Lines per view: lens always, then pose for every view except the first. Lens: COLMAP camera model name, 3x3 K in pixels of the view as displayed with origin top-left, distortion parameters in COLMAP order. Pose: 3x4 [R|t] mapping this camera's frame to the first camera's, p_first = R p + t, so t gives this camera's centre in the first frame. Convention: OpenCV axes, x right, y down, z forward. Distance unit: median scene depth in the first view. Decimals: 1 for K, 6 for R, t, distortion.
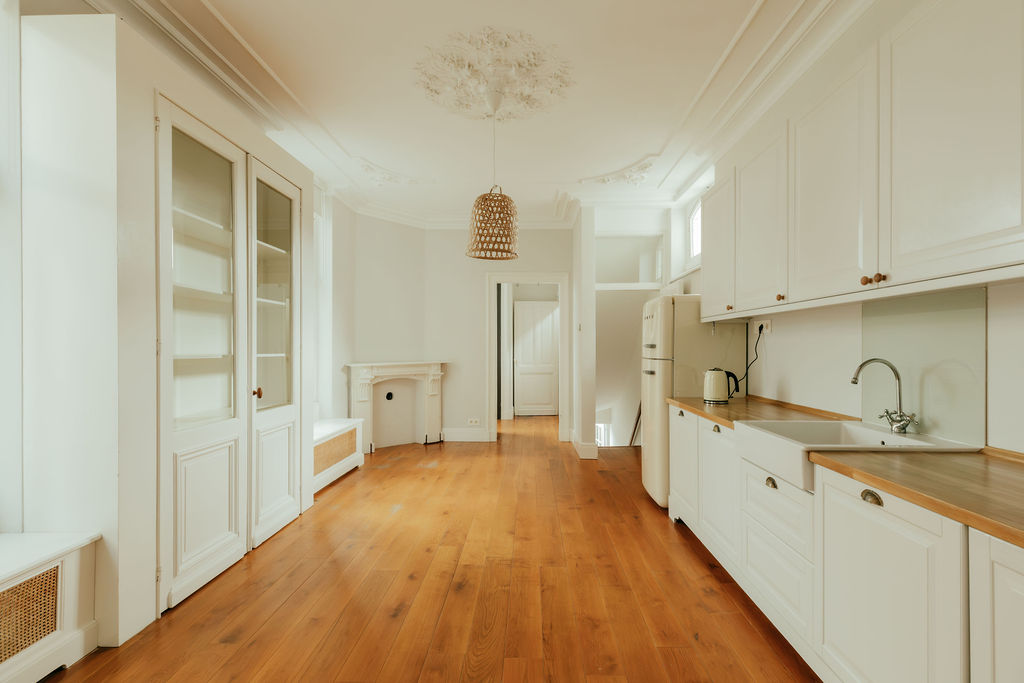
lens RADIAL K [[461.1, 0, 513.5], [0, 461.1, 341.7], [0, 0, 1]] dist [-0.000905, 0.000256]
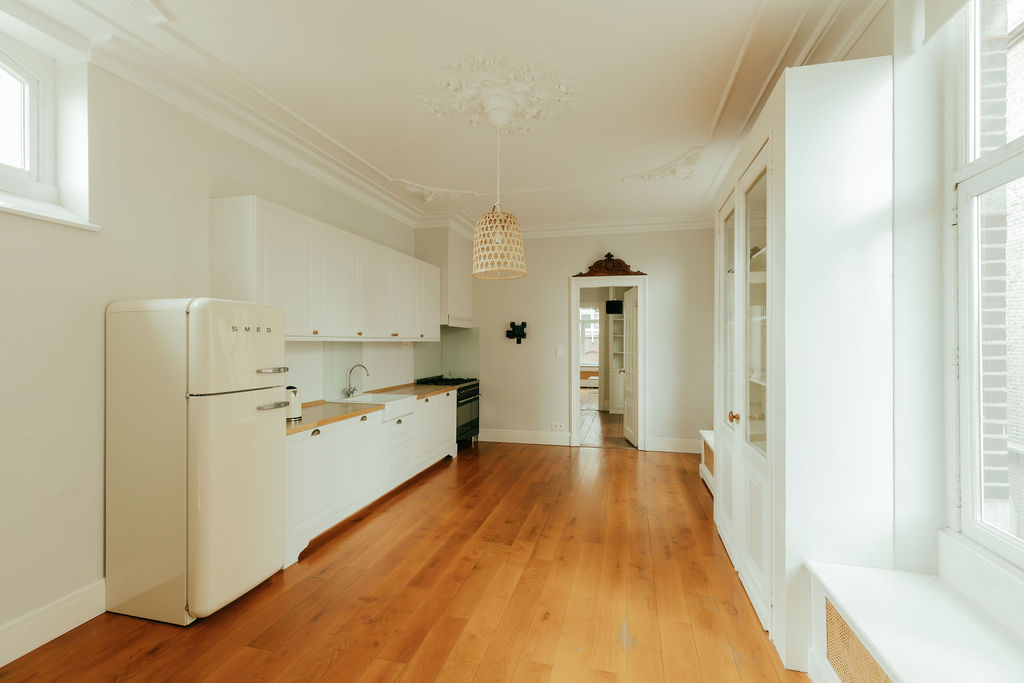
lens RADIAL K [[461.1, 0, 514.4], [0, 461.1, 345.9], [0, 0, 1]] dist [-0.000905, 0.000256]
pose [[-0.980195, 0.002611, 0.198019, -0.306339], [0.002541, 0.999997, -0.000603, -0.036644], [-0.198020, -0.000088, -0.980198, 2.204562]]
